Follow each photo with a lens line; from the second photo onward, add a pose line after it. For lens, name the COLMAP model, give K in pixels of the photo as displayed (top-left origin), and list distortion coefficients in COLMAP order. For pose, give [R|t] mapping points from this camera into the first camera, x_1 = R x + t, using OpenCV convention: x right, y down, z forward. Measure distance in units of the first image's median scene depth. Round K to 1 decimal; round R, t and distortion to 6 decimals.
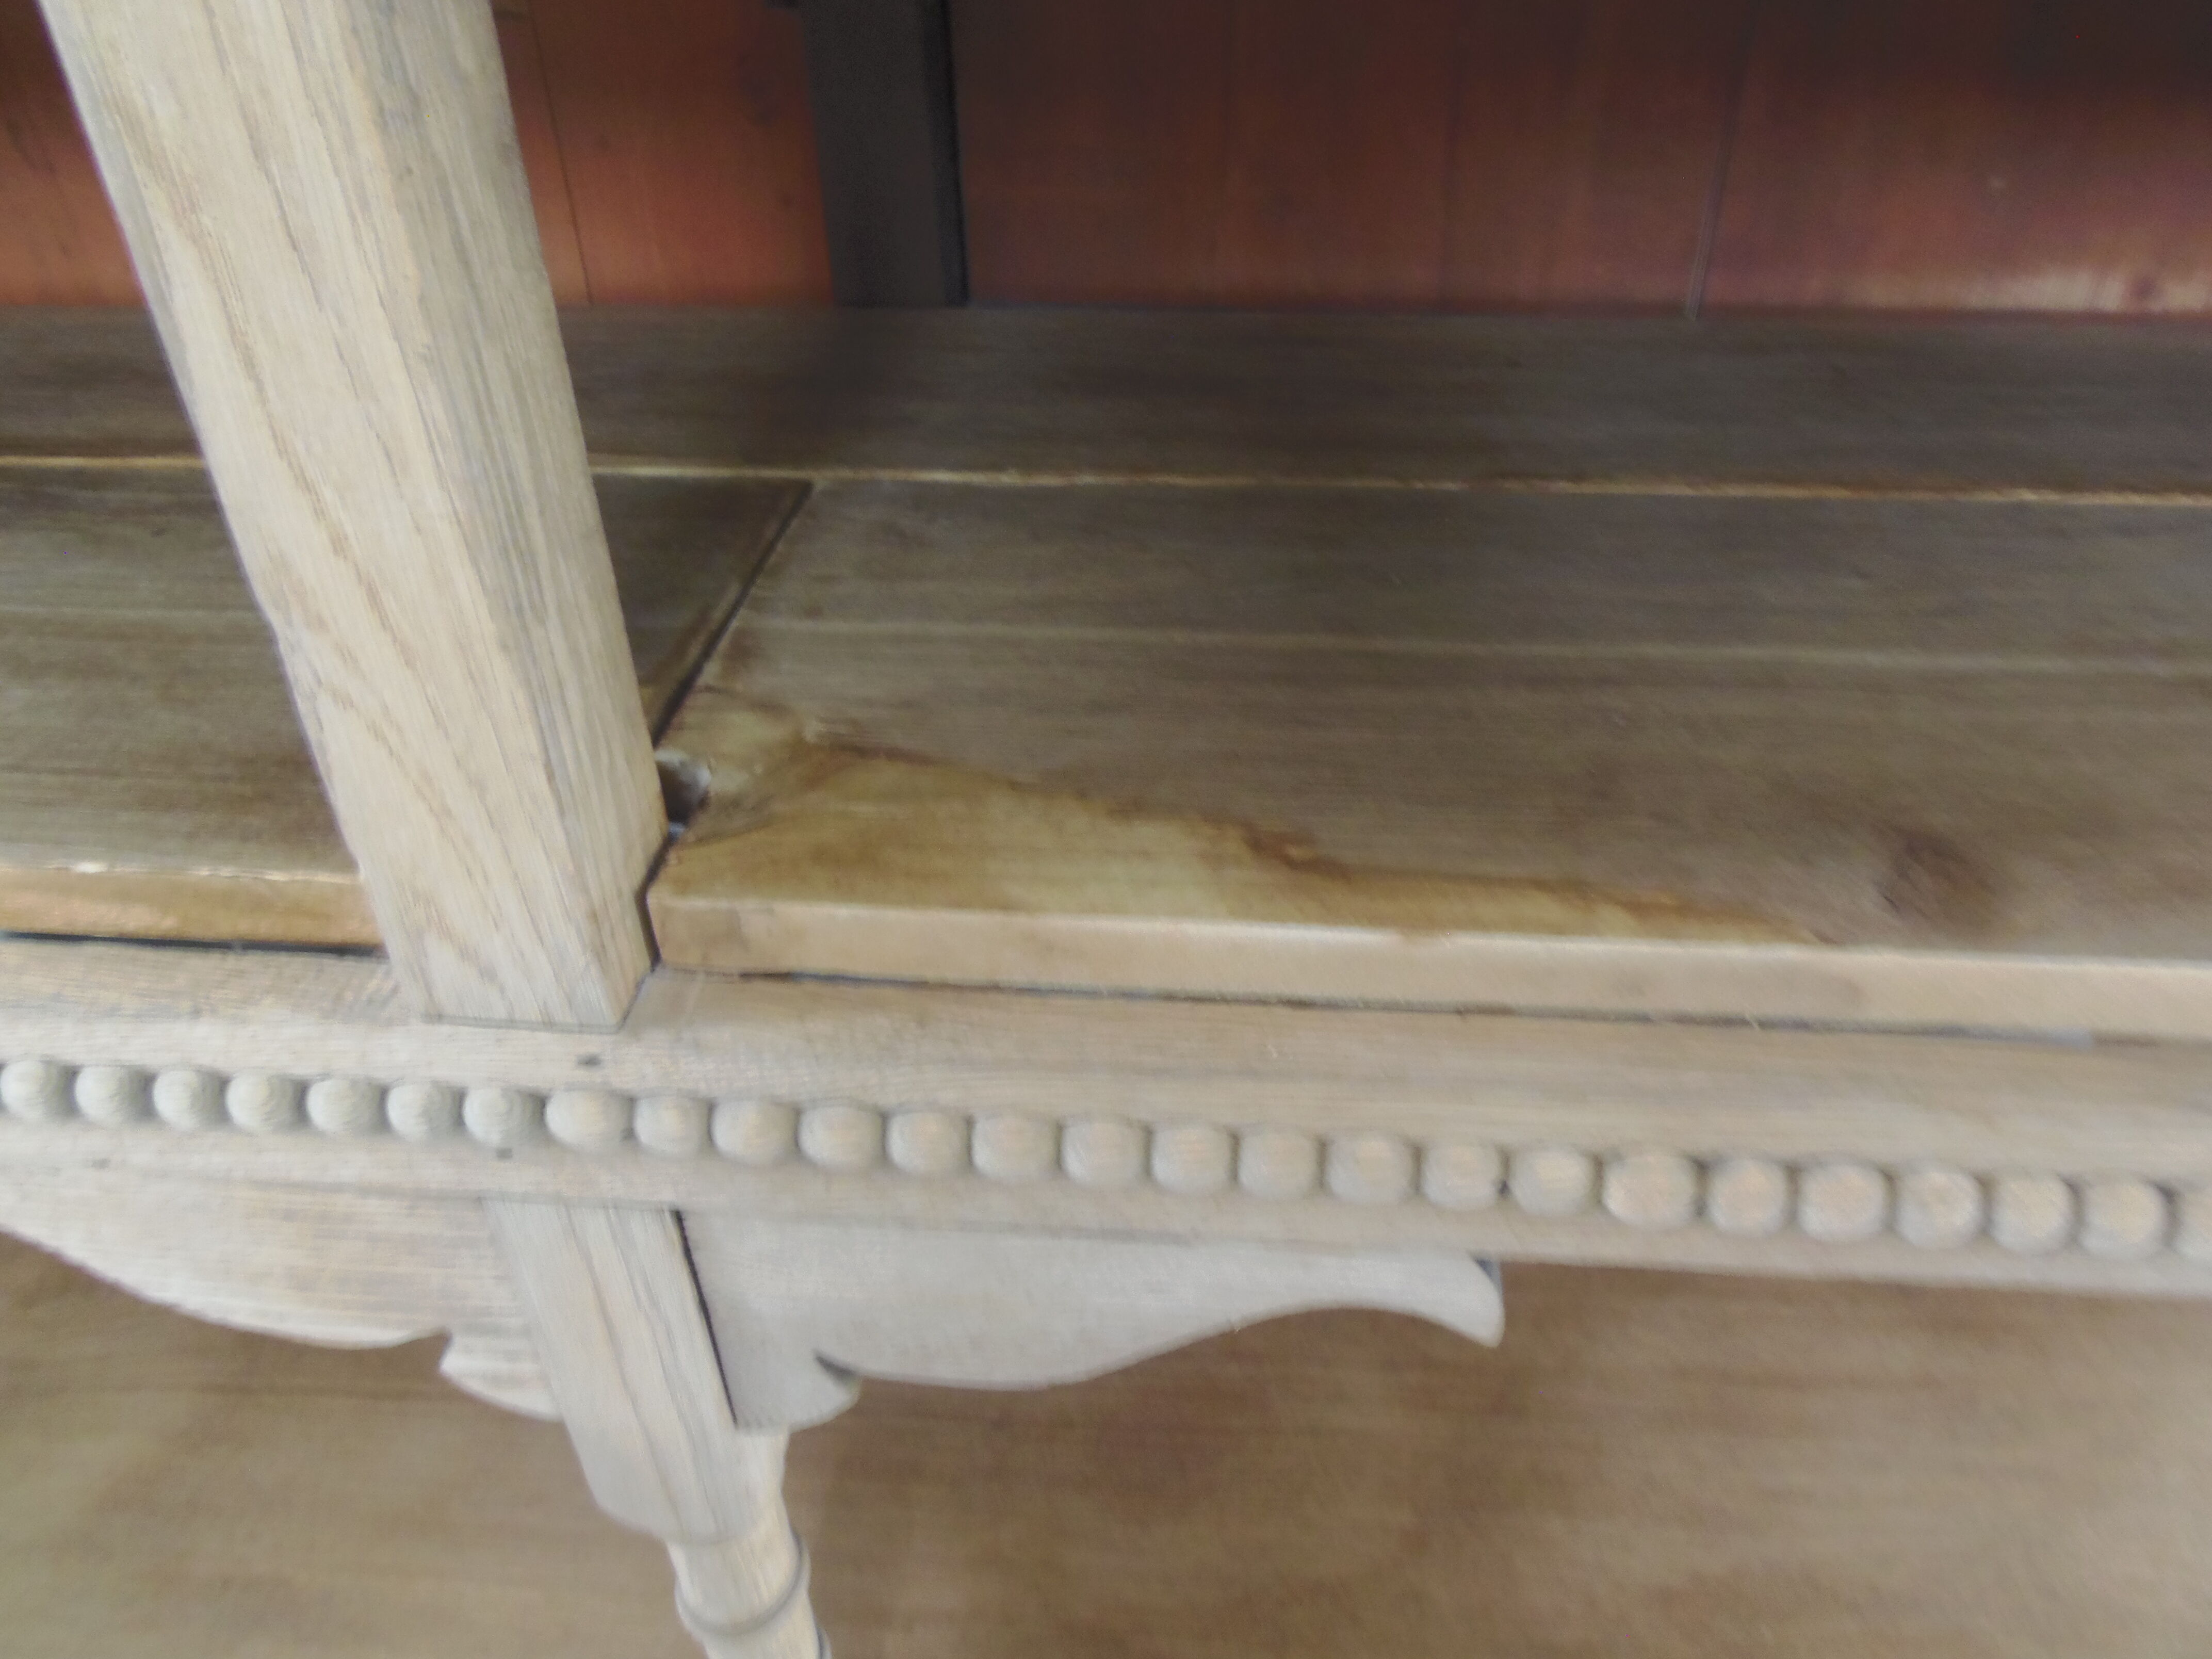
lens RADIAL K [[1611.6, 0, 1128.1], [0, 1611.6, 794.9], [0, 0, 1]] dist [-0.016461, 0.002152]
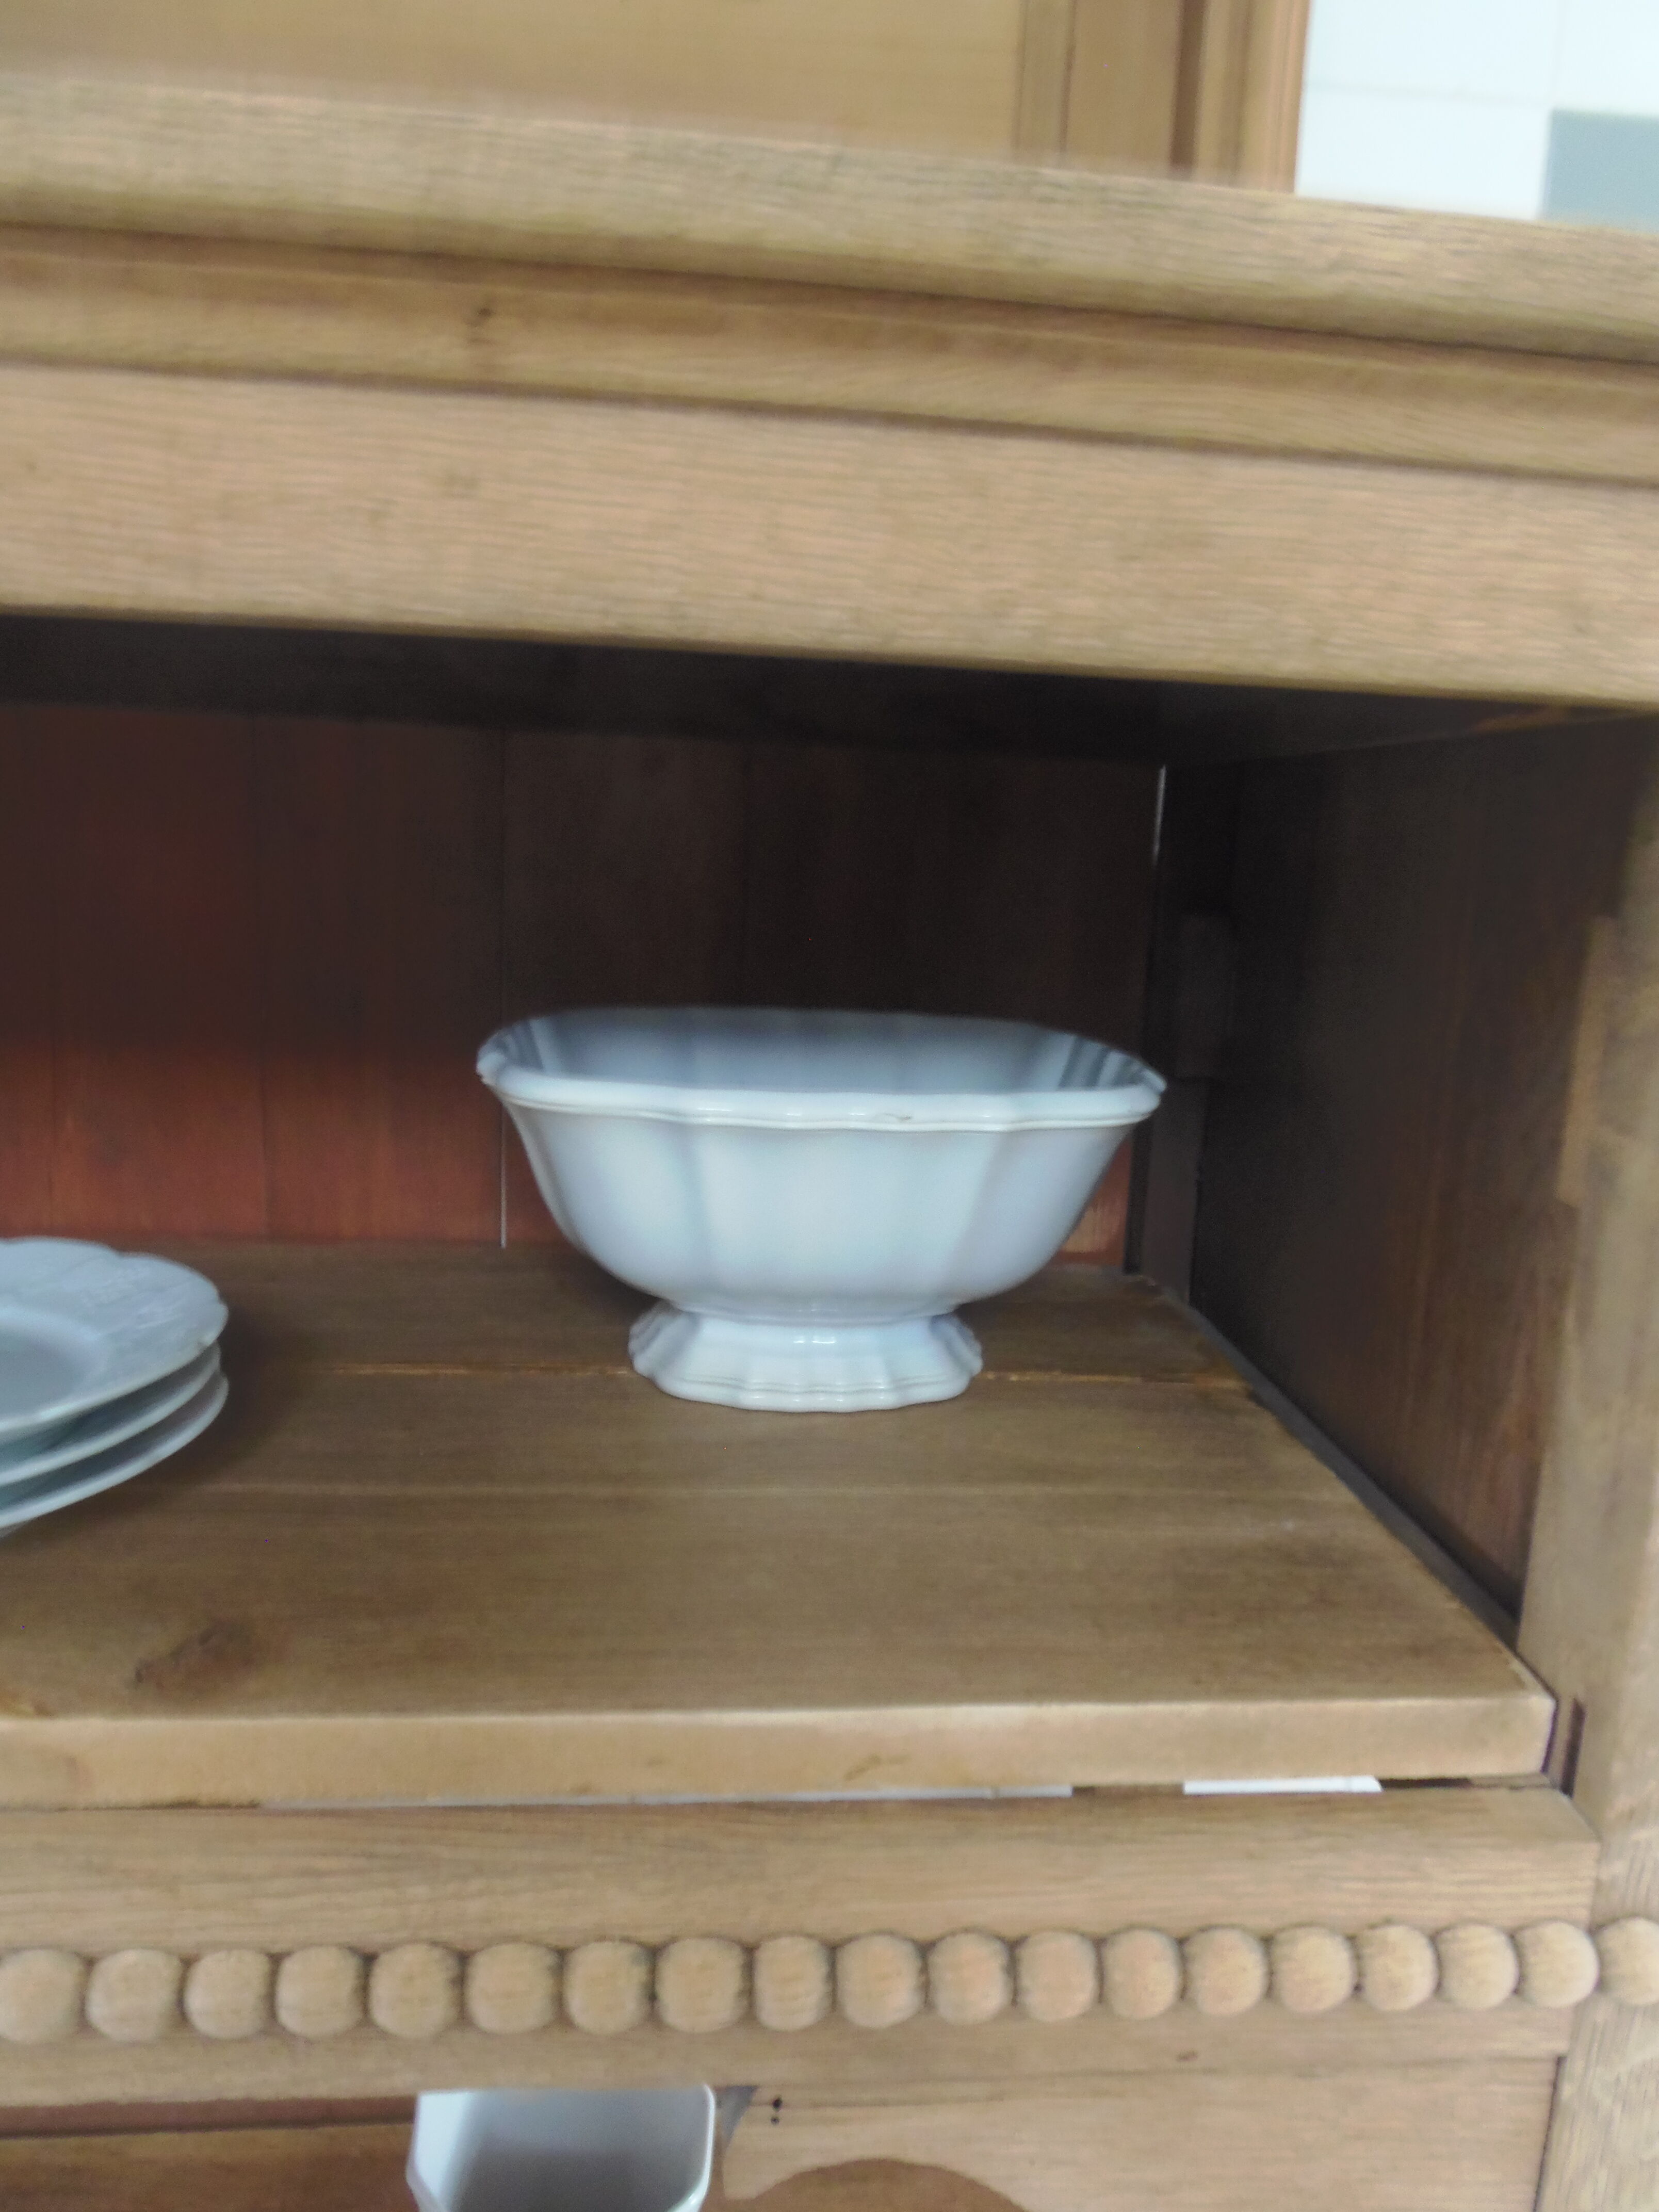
lens RADIAL K [[1611.6, 0, 882.7], [0, 1611.6, 1141.2], [0, 0, 1]] dist [-0.016461, 0.002152]
pose [[0.975764, 0.027435, 0.217098, 0.646590], [0.064322, 0.912320, -0.404395, 0.183909], [-0.209157, 0.408558, 0.888444, -0.157283]]
